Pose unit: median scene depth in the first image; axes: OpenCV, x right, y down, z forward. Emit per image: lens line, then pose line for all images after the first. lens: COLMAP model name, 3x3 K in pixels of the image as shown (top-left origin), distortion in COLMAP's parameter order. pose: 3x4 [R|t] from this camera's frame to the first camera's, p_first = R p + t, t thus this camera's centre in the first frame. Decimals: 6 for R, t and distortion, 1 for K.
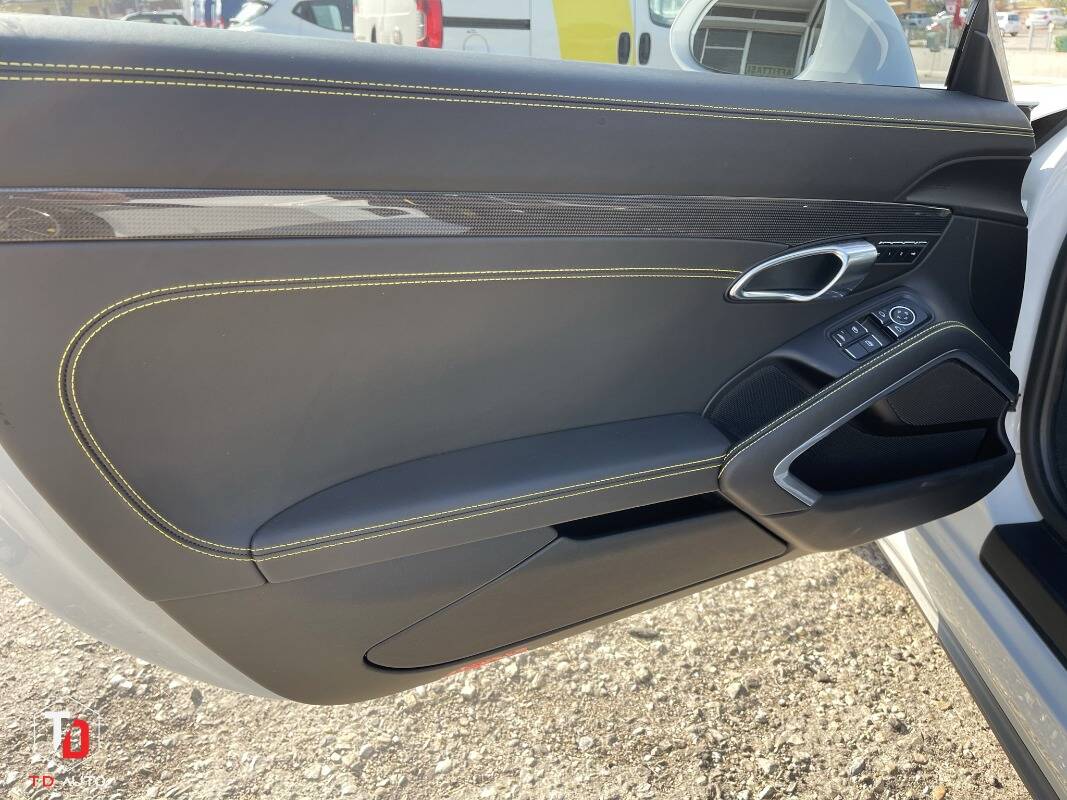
lens RADIAL K [[835.2, 0, 540.0], [0, 835.2, 395.9], [0, 0, 1]] dist [0.047909, -0.063581]
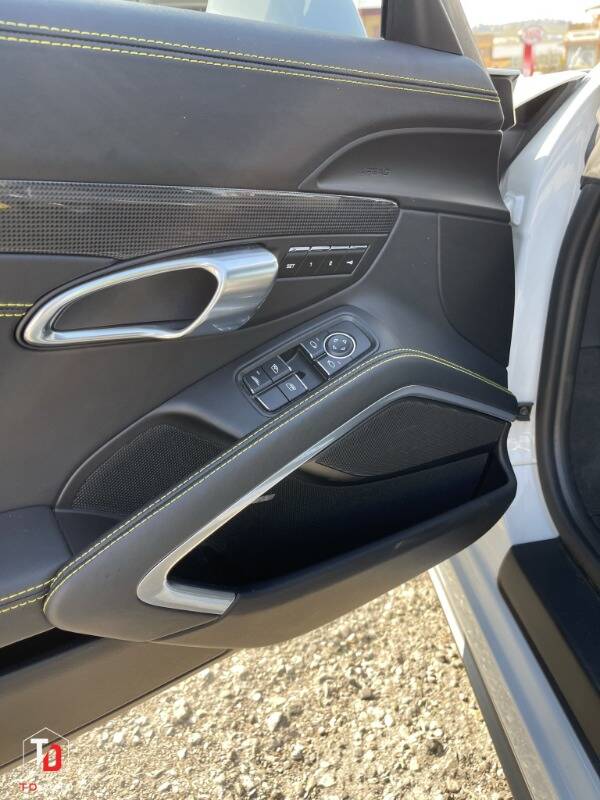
lens RADIAL K [[626.2, 0, 318.2], [0, 626.2, 398.3], [0, 0, 1]] dist [0.047909, -0.063581]
pose [[0.992482, -0.066901, 0.102488, 0.244219], [0.062555, 0.997024, 0.045044, -0.051752], [-0.105196, -0.038295, 0.993714, 0.304274]]
